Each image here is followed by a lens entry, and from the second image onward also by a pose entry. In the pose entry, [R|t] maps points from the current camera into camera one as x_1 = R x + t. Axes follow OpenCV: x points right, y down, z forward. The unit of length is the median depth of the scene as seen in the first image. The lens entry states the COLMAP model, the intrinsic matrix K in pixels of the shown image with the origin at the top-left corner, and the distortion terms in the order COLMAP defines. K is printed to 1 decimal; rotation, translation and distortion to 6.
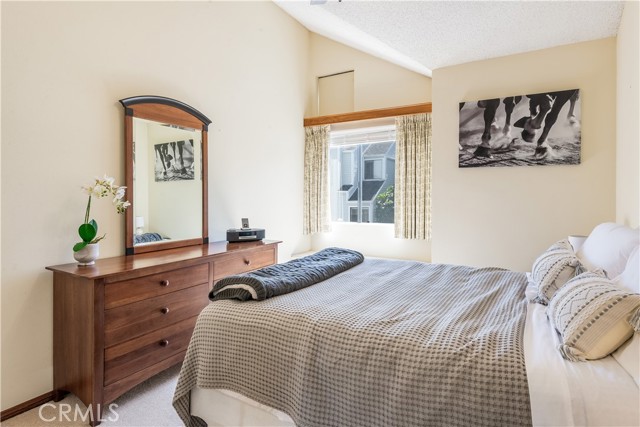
lens RADIAL K [[355.1, 0, 323.4], [0, 355.1, 199.7], [0, 0, 1]] dist [-0.005578, -0.001208]
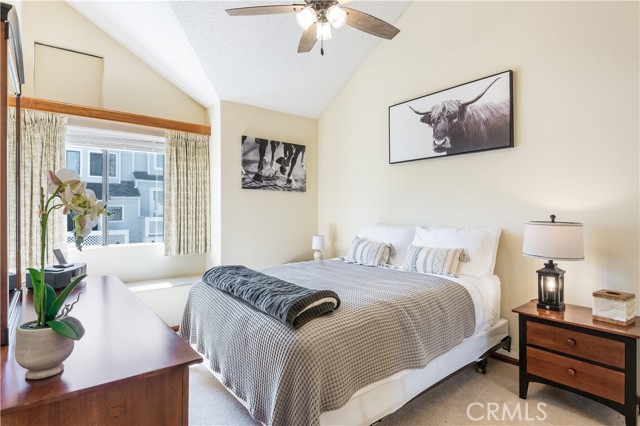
lens RADIAL K [[338.6, 0, 319.6], [0, 338.6, 210.3], [0, 0, 1]] dist [0.002915, -0.000024]
pose [[0.334986, -0.001807, 0.942221, -0.664462], [0.009801, 0.999951, -0.001567, -0.012417], [-0.942172, 0.009759, 0.334987, 0.385329]]
